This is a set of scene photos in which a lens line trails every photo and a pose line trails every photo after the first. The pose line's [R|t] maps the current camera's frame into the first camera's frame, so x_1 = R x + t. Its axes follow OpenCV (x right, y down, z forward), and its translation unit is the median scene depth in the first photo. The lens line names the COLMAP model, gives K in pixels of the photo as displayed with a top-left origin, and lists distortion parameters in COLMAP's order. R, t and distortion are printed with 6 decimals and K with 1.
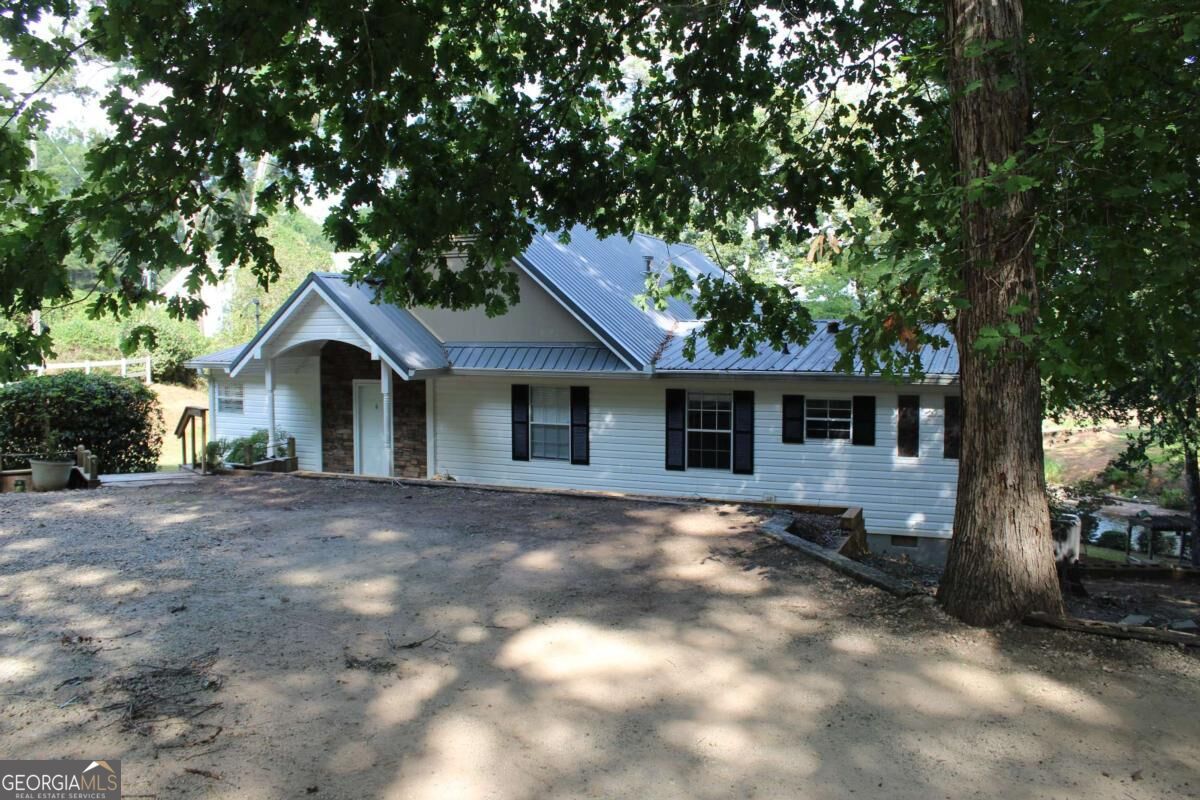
lens RADIAL K [[1000.2, 0, 594.4], [0, 1000.2, 390.0], [0, 0, 1]] dist [-0.172480, 0.167914]
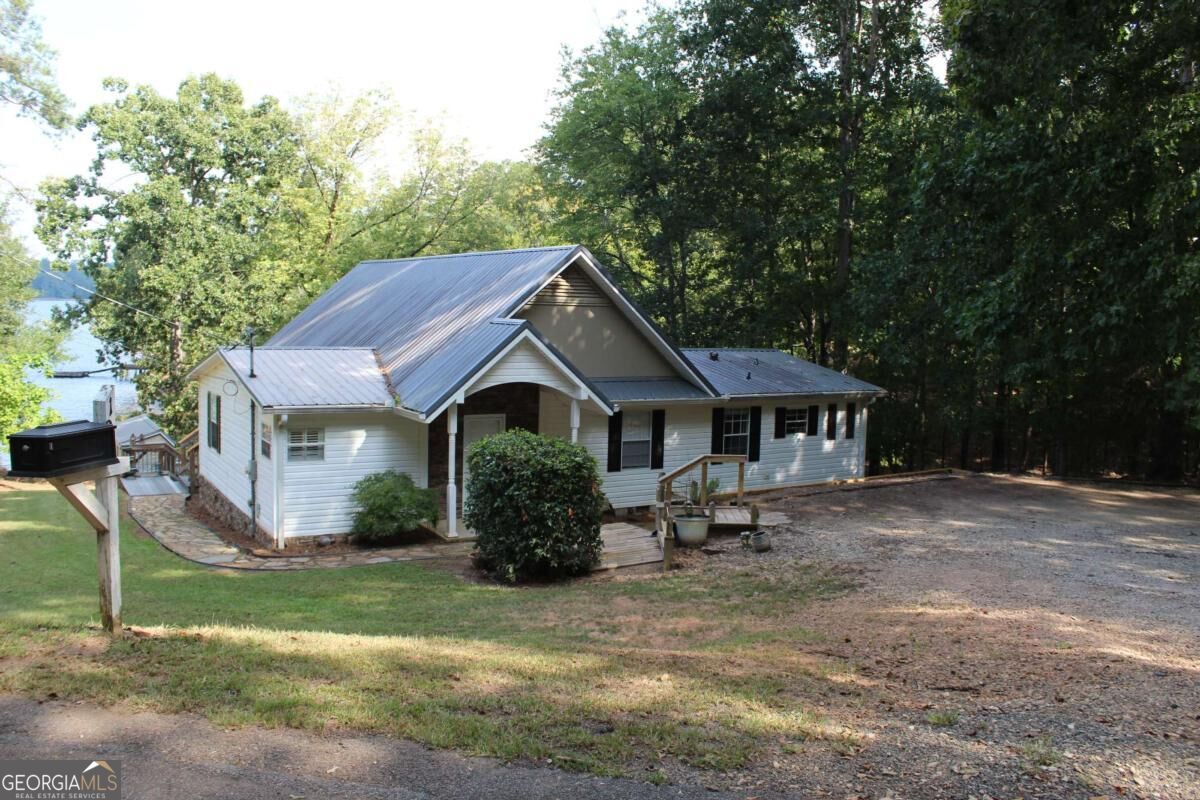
lens RADIAL K [[1000.2, 0, 594.4], [0, 1000.2, 390.0], [0, 0, 1]] dist [-0.172480, 0.167914]
pose [[0.564956, -0.050545, 0.823572, -1.166254], [0.020884, 0.998678, 0.046966, -0.095199], [-0.824857, -0.009335, 0.565264, 0.326214]]
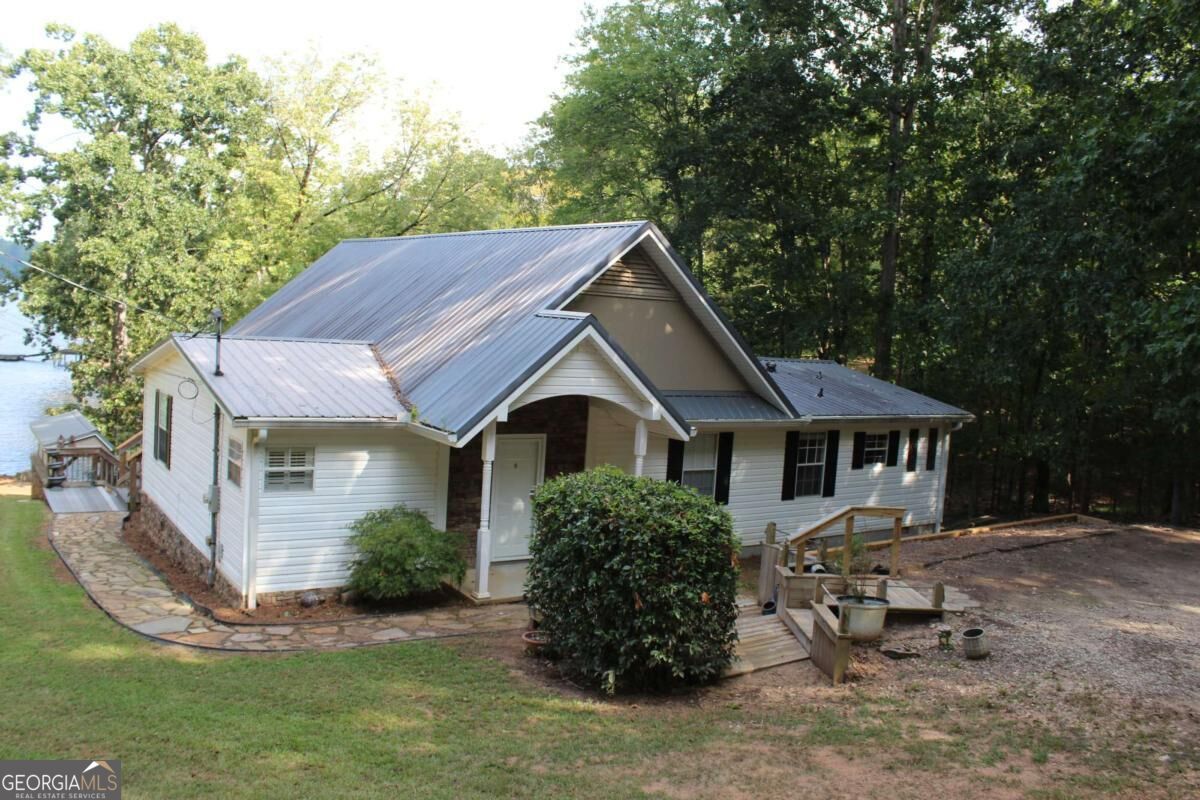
lens RADIAL K [[1000.2, 0, 594.4], [0, 1000.2, 390.0], [0, 0, 1]] dist [-0.172480, 0.167914]
pose [[0.523881, -0.029953, 0.851265, -1.005985], [-0.015966, 0.998861, 0.044972, -0.095877], [-0.851642, -0.037151, 0.522806, 0.572281]]
